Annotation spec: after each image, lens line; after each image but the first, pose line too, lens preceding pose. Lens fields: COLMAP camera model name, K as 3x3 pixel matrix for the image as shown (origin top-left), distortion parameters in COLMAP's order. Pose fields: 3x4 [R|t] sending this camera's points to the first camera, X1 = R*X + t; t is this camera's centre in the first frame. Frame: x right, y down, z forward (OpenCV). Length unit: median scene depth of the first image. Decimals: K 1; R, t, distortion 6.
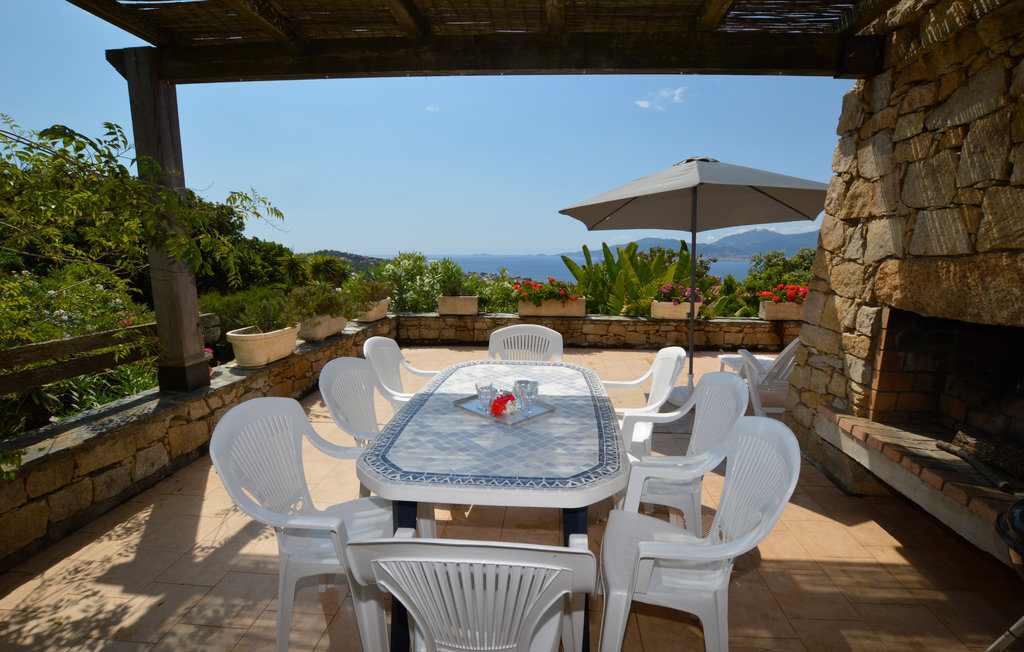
lens RADIAL K [[458.2, 0, 520.7], [0, 458.2, 328.3], [0, 0, 1]] dist [-0.030148, 0.002699]
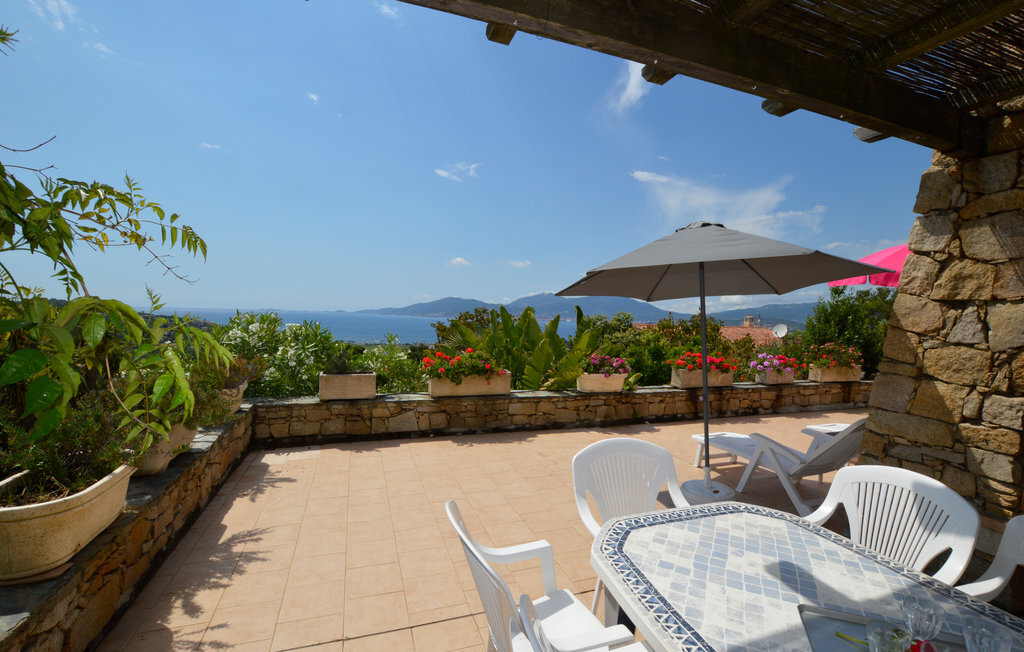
lens RADIAL K [[458.2, 0, 521.8], [0, 458.2, 328.6], [0, 0, 1]] dist [-0.030148, 0.002699]
pose [[0.911063, 0.008639, 0.412177, -0.427794], [0.042821, 0.992390, -0.115449, -0.105414], [-0.410037, 0.122831, 0.903760, 0.487865]]
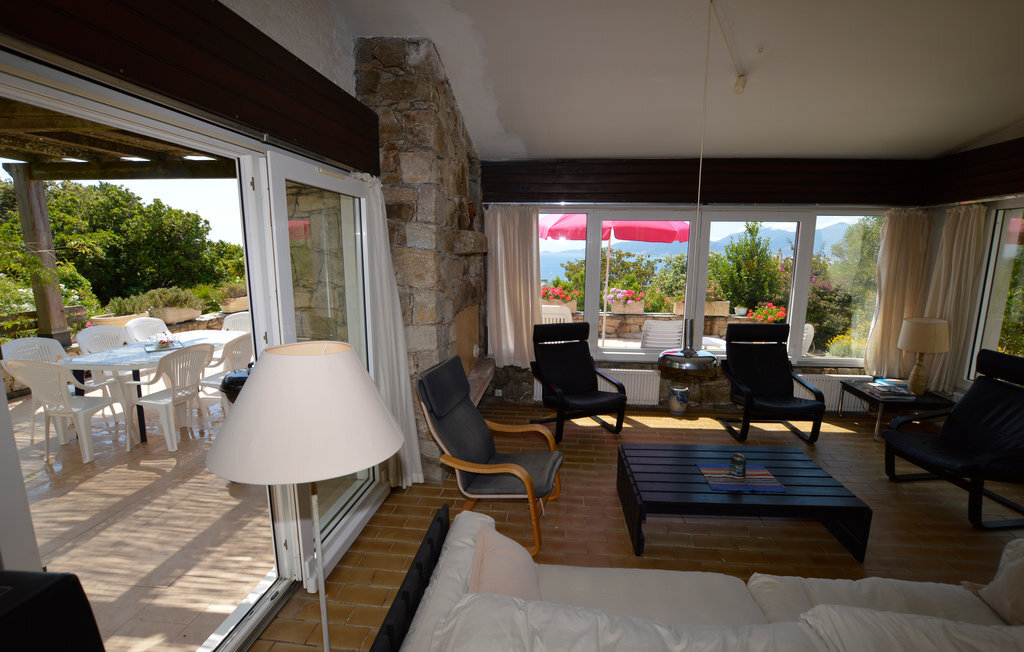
lens RADIAL K [[458.2, 0, 537.5], [0, 458.2, 322.9], [0, 0, 1]] dist [-0.030148, 0.002699]
pose [[0.999952, 0.001932, 0.009572, 1.392774], [-0.001887, 0.999987, -0.004707, 0.053472], [-0.009581, 0.004689, 0.999943, -0.927914]]
